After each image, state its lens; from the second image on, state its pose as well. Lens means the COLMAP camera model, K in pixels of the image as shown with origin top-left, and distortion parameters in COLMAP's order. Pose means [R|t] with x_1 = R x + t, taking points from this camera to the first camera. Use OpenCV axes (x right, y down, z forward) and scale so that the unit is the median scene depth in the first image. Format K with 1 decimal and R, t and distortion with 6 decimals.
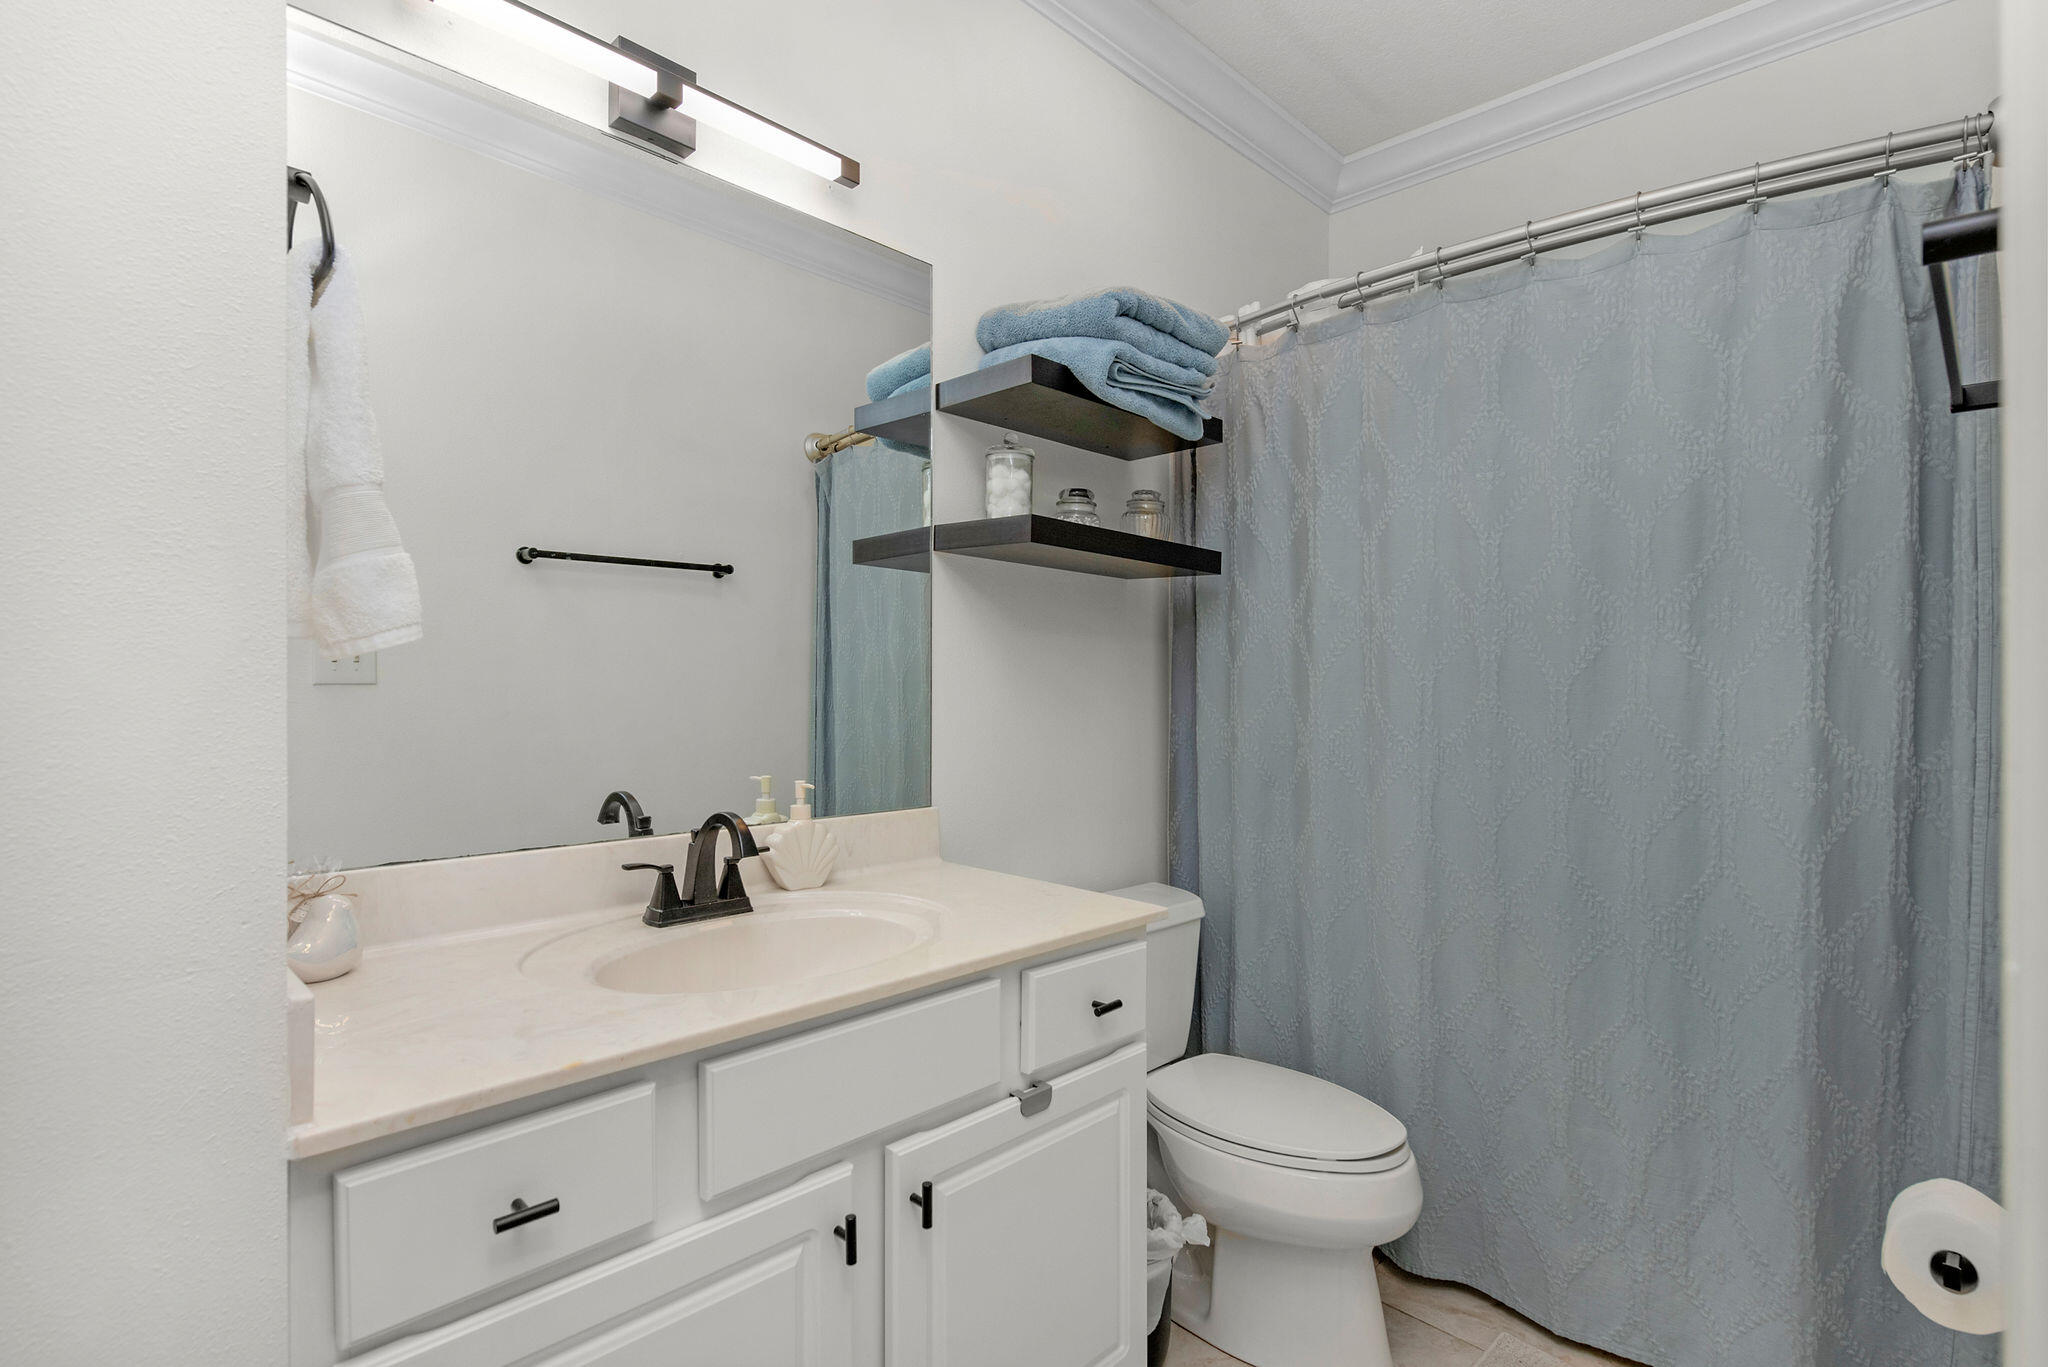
lens RADIAL K [[1064.6, 0, 1023.4], [0, 1064.6, 690.8], [0, 0, 1]] dist [-0.000836, -0.000322]
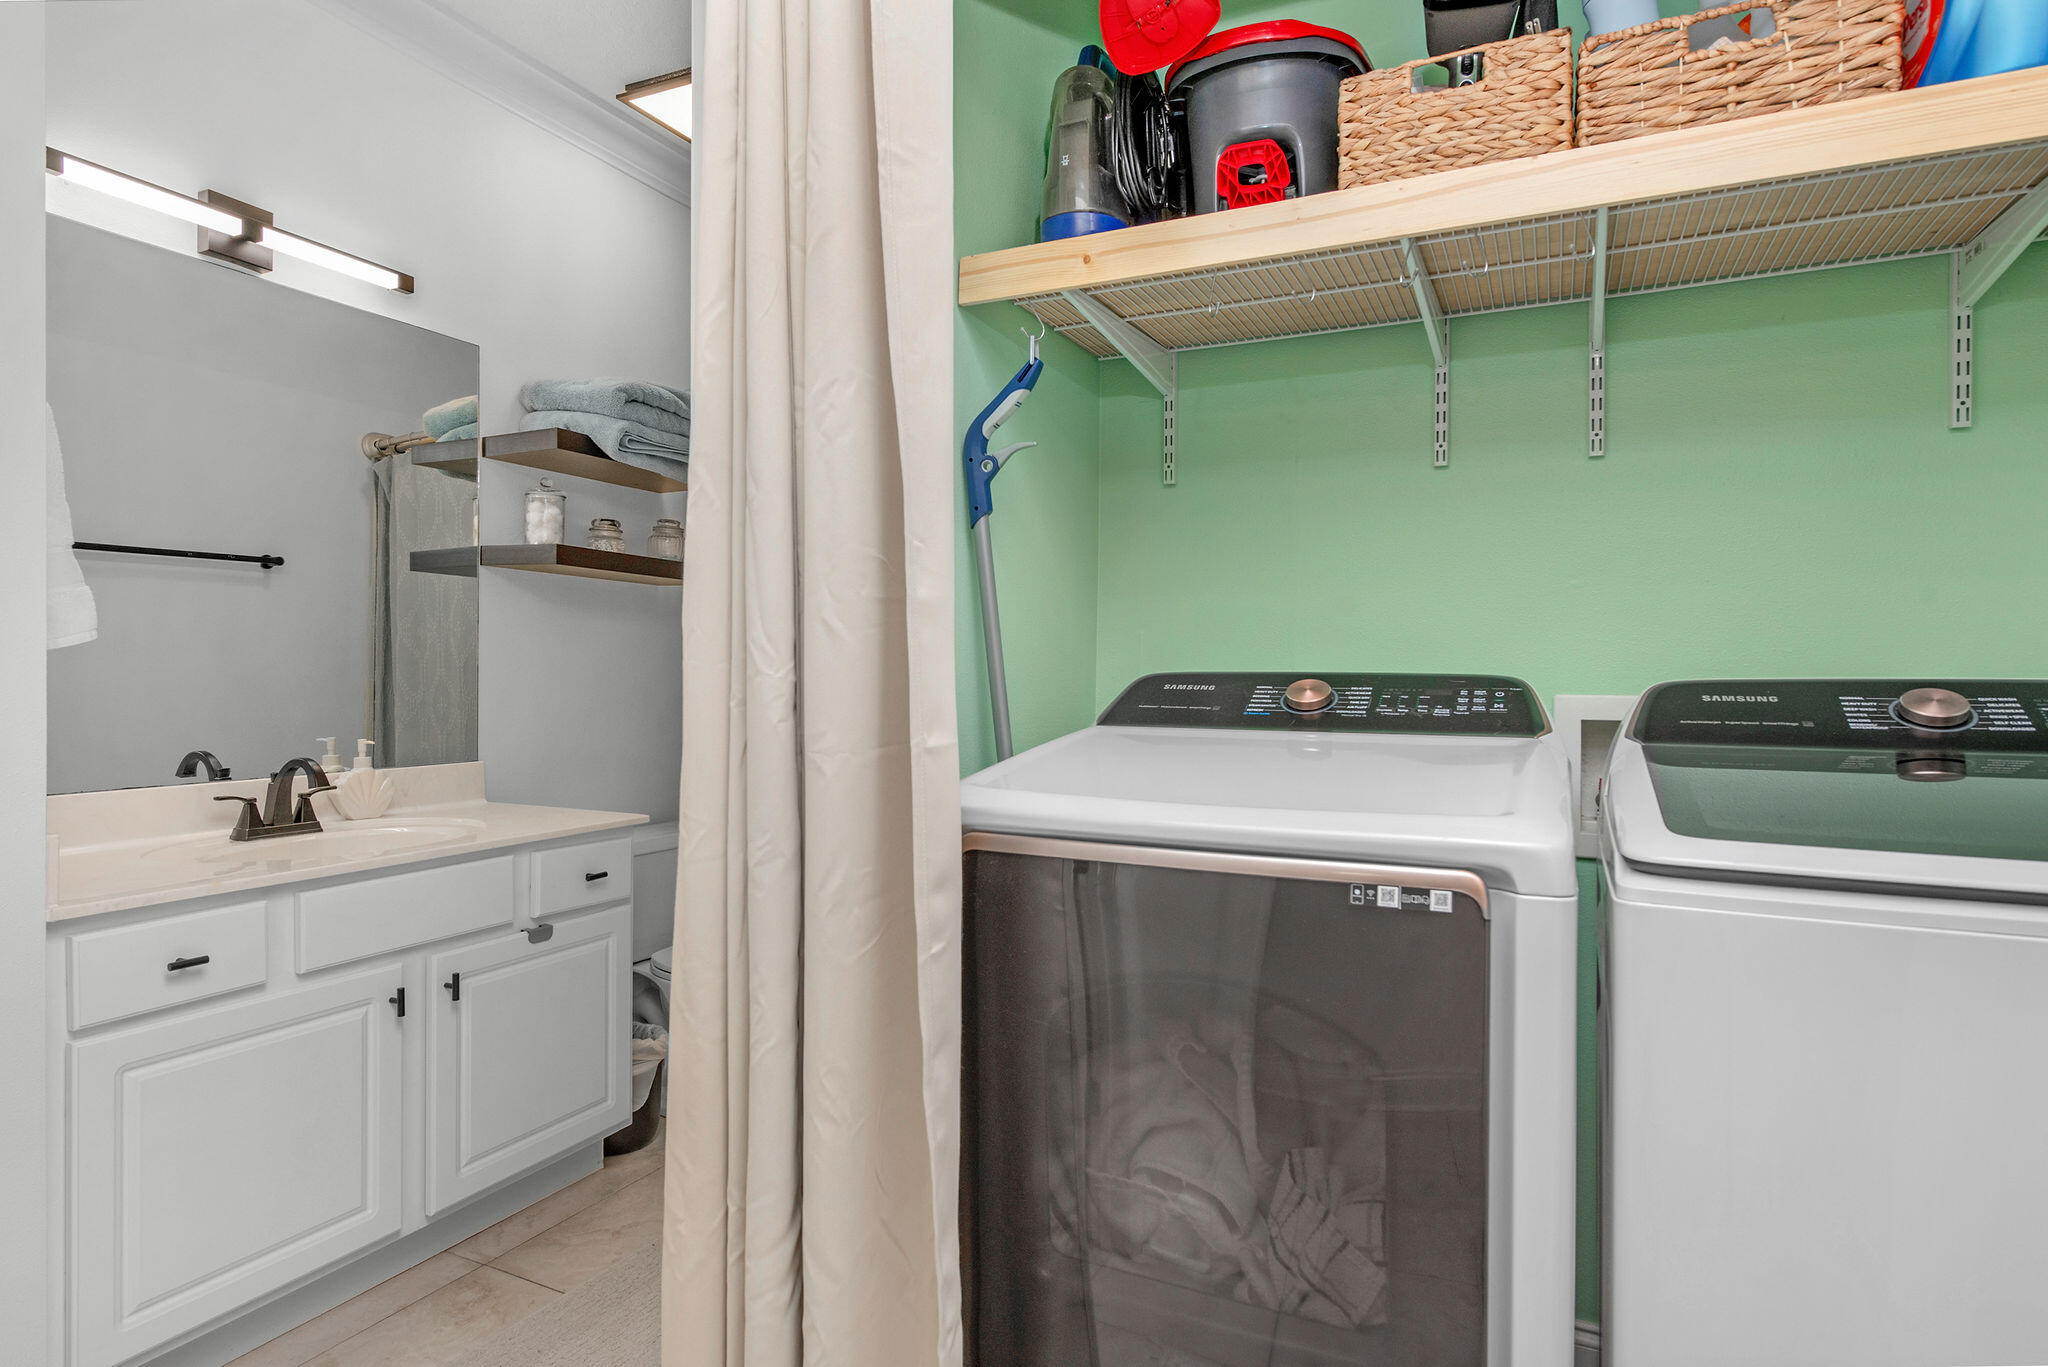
lens RADIAL K [[1051.5, 0, 1038.5], [0, 1051.5, 662.4], [0, 0, 1]] dist [0.001018, 0.000482]
pose [[0.931675, -0.001736, 0.363288, 0.095920], [0.006615, 0.999904, -0.012188, 0.009331], [-0.363232, 0.013759, 0.931597, -0.508769]]
